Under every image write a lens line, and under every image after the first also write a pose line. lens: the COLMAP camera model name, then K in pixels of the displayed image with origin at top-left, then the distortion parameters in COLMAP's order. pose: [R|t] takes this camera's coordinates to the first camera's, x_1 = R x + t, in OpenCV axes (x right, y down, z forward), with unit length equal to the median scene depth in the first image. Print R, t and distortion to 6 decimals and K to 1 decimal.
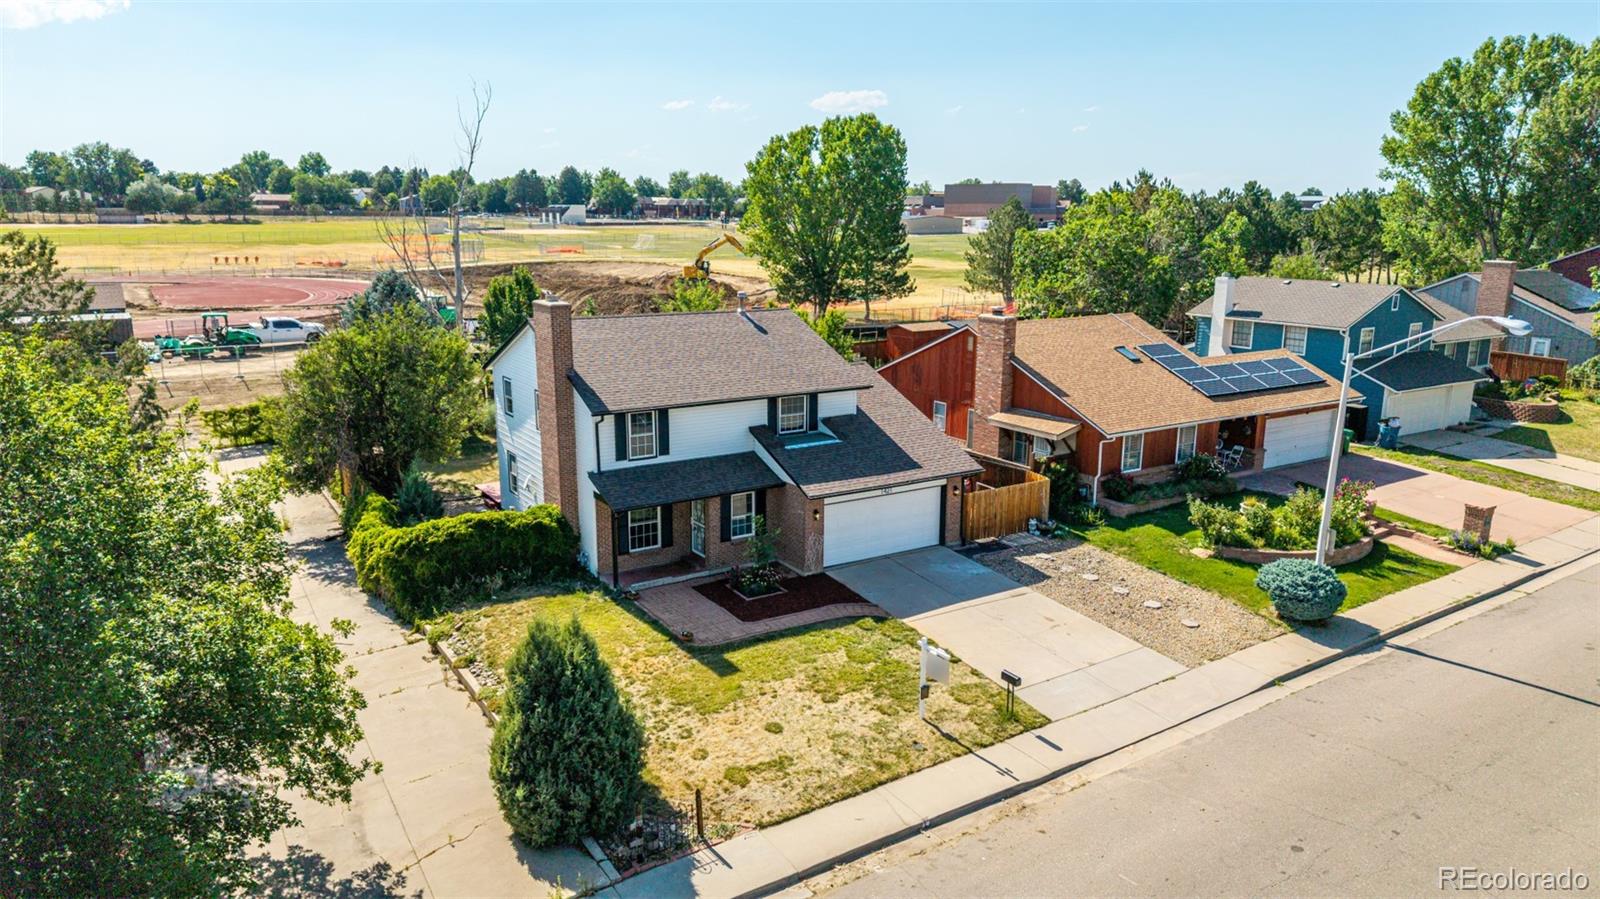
lens RADIAL K [[1073.2, 0, 800.0], [0, 1073.2, 449.5], [0, 0, 1]] dist [0.041661, -0.045845]
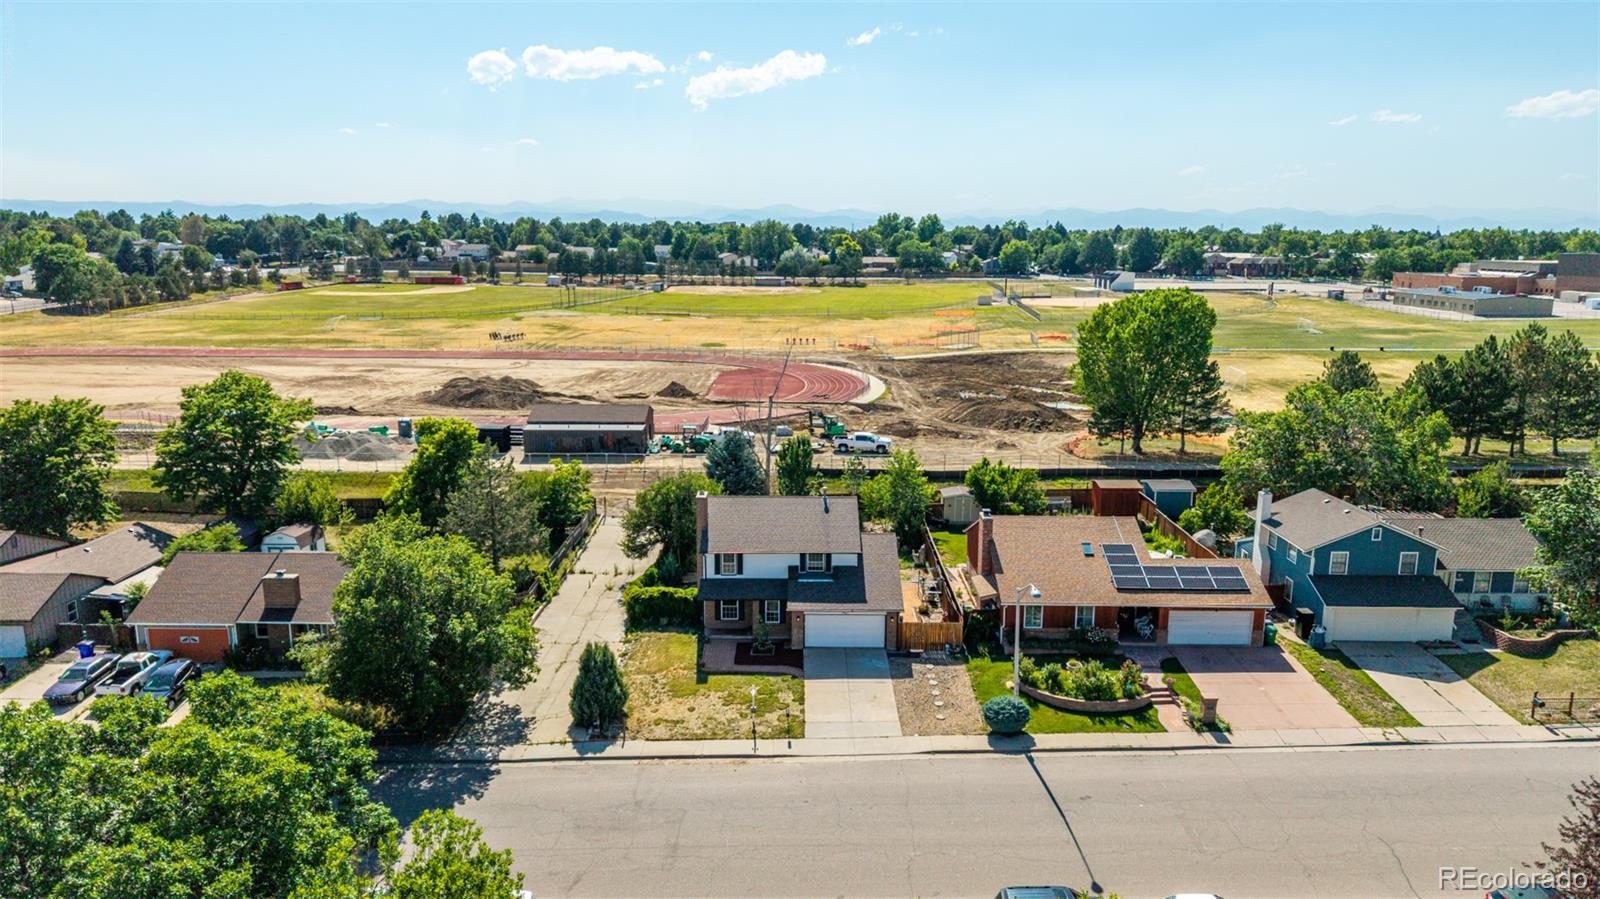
lens RADIAL K [[1079.4, 0, 800.0], [0, 1079.4, 449.5], [0, 0, 1]] dist [0.087475, -0.131004]
pose [[0.838934, 0.107299, -0.533551, 0.919272], [-0.117961, 0.992917, 0.014202, -0.242743], [0.531296, 0.051024, 0.845649, -0.601858]]
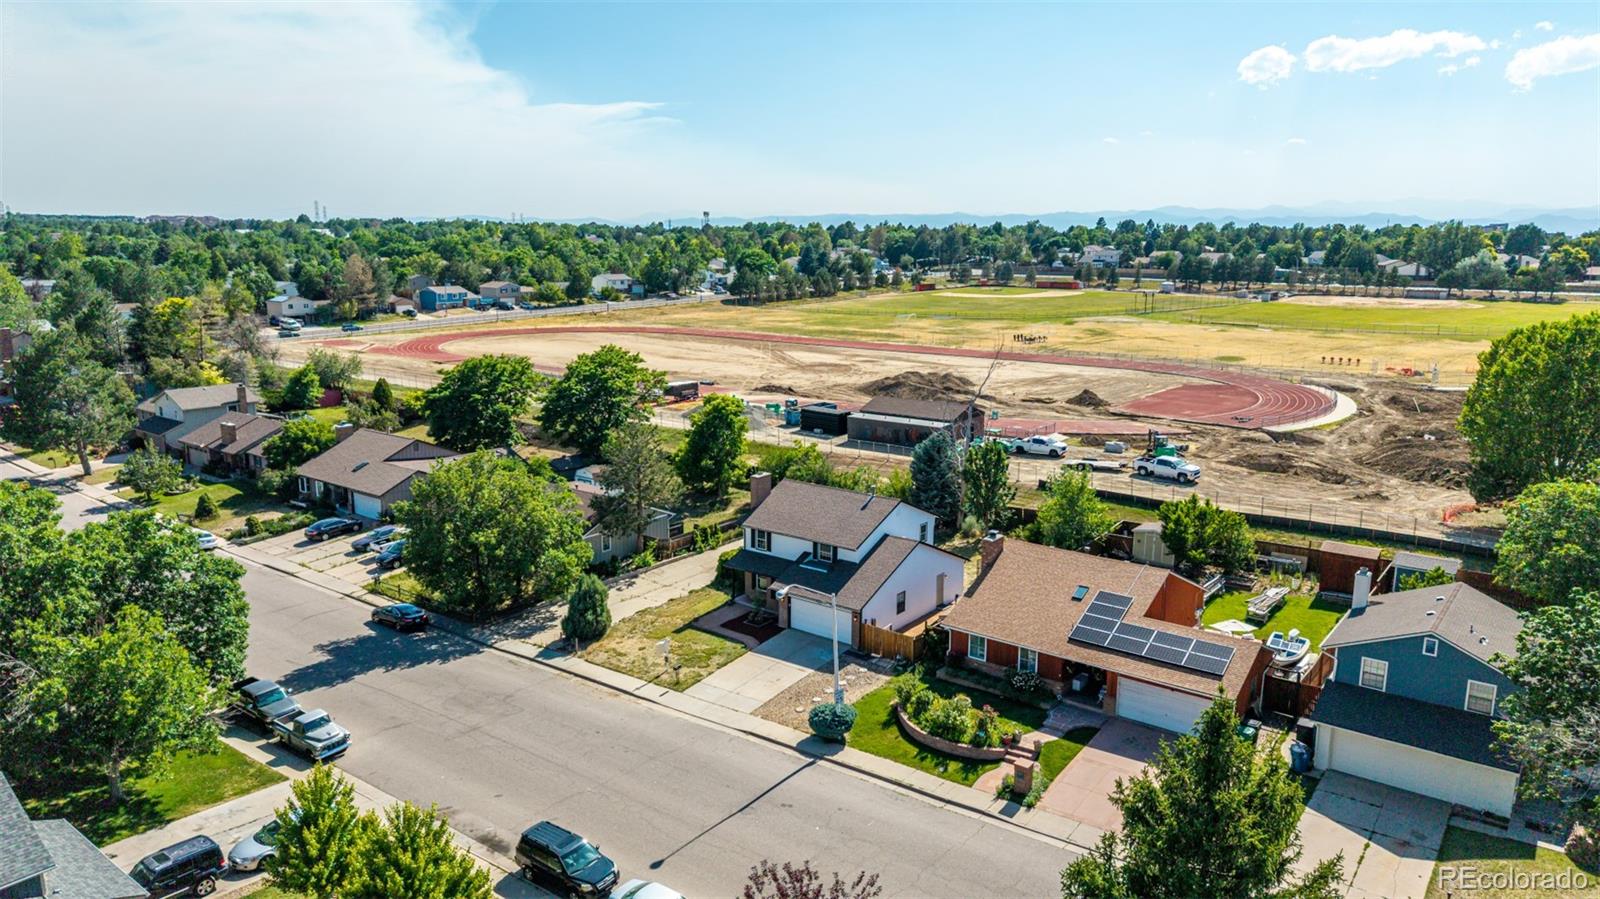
lens RADIAL K [[1075.5, 0, 800.0], [0, 1075.5, 449.5], [0, 0, 1]] dist [0.100248, -0.110351]
pose [[0.328377, 0.181963, -0.926854, 1.696907], [-0.205944, 0.971453, 0.117754, -0.420548], [0.921822, 0.152212, 0.356477, 0.214756]]
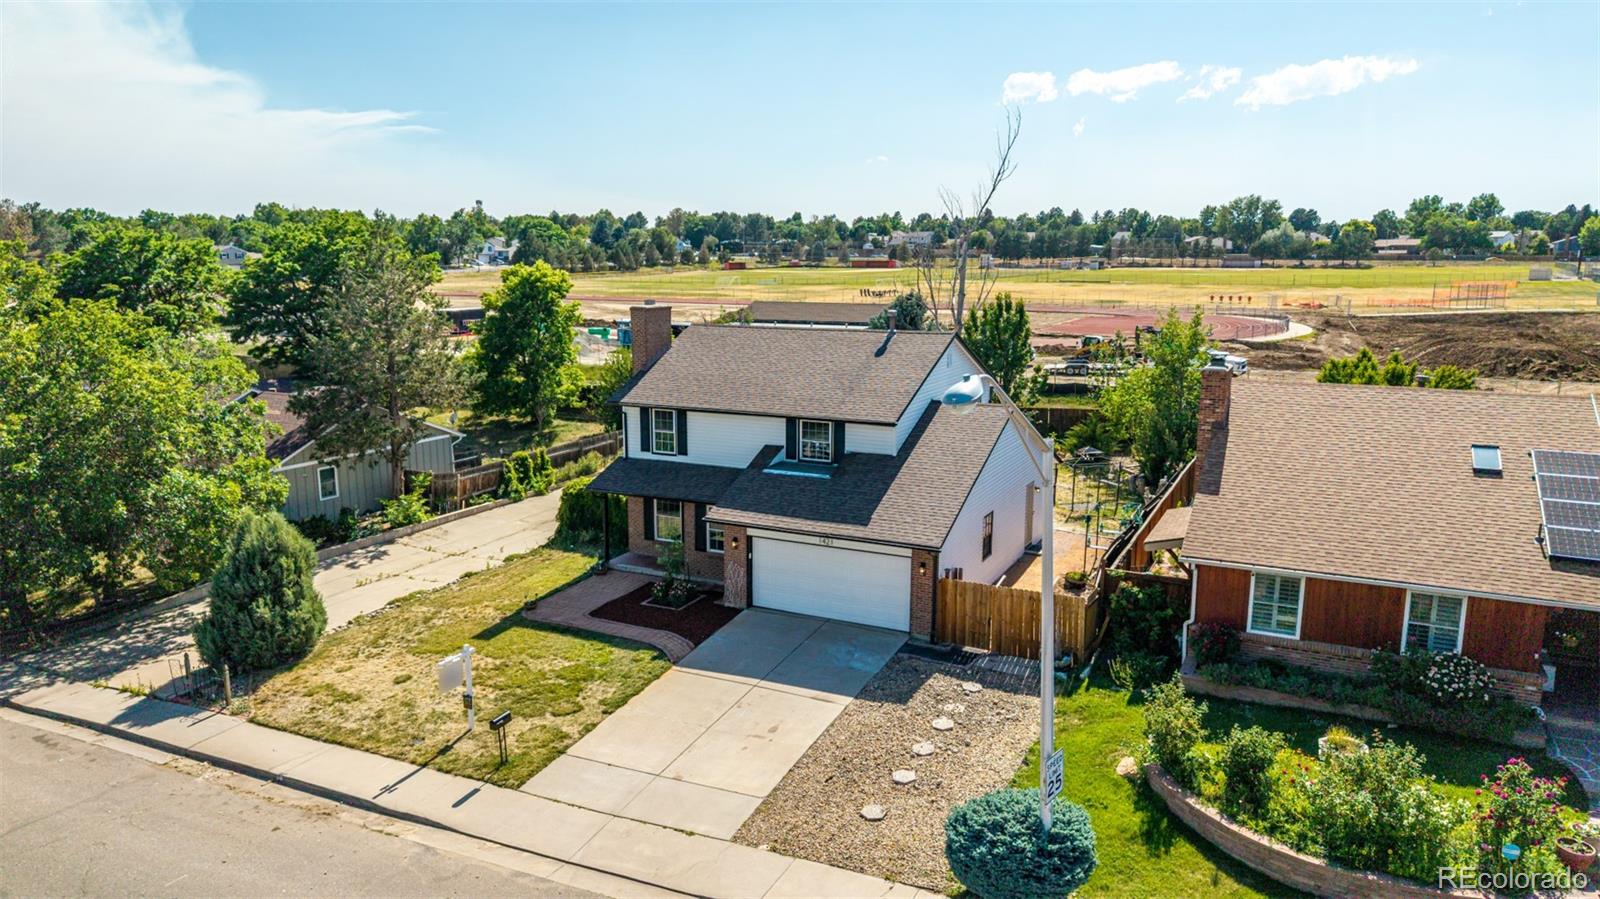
lens RADIAL K [[1073.2, 0, 800.0], [0, 1073.2, 449.5], [0, 0, 1]] dist [0.041661, -0.045845]
pose [[0.511134, 0.147916, -0.846678, 0.723690], [-0.185038, 0.980919, 0.059661, -0.074262], [0.839347, 0.126173, 0.528751, 0.487676]]
